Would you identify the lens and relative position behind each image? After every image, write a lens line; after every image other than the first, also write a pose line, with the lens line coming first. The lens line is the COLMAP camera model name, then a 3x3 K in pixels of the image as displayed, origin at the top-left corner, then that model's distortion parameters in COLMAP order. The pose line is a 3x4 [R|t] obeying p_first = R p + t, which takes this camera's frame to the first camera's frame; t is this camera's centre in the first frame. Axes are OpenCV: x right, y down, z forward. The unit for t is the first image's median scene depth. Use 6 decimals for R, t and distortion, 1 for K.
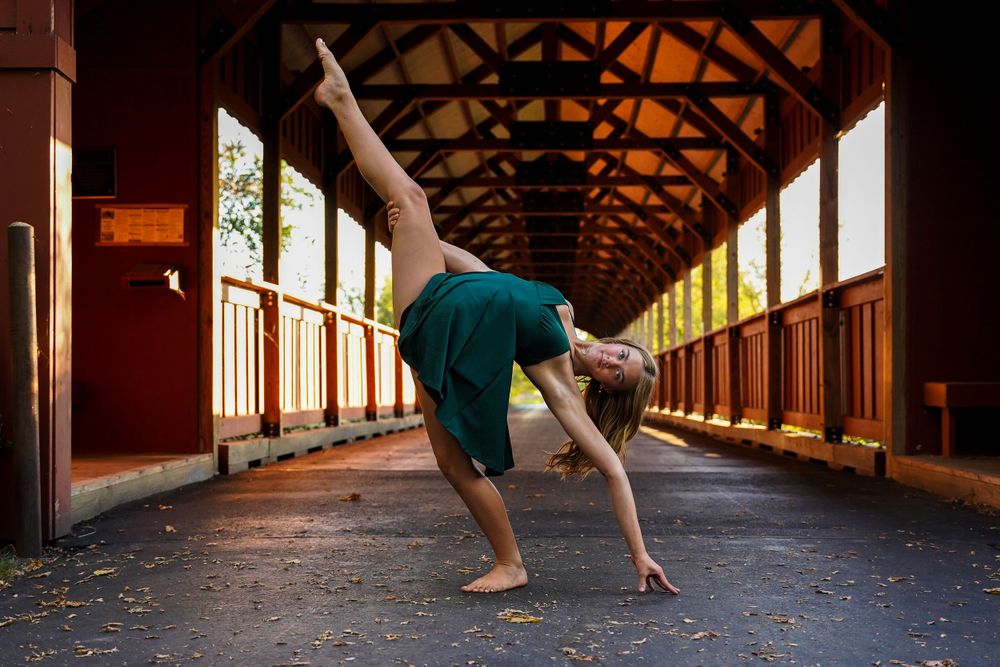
lens RADIAL K [[1182.5, 0, 505.0], [0, 1182.5, 383.7], [0, 0, 1]] dist [-0.002489, 0.000000]
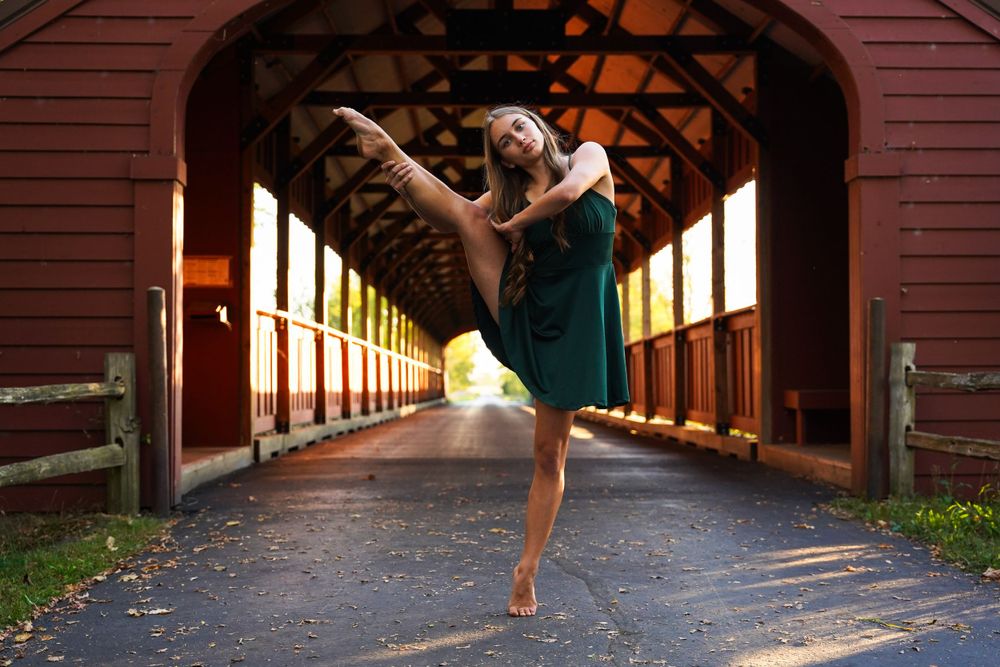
lens RADIAL K [[1191.0, 0, 499.1], [0, 1191.0, 333.7], [0, 0, 1]] dist [-0.010726, 0.000000]
pose [[0.998067, -0.000327, 0.062144, -0.048943], [0.002566, 0.999350, -0.035962, -0.015341], [-0.062092, 0.036052, 0.997419, -0.297345]]
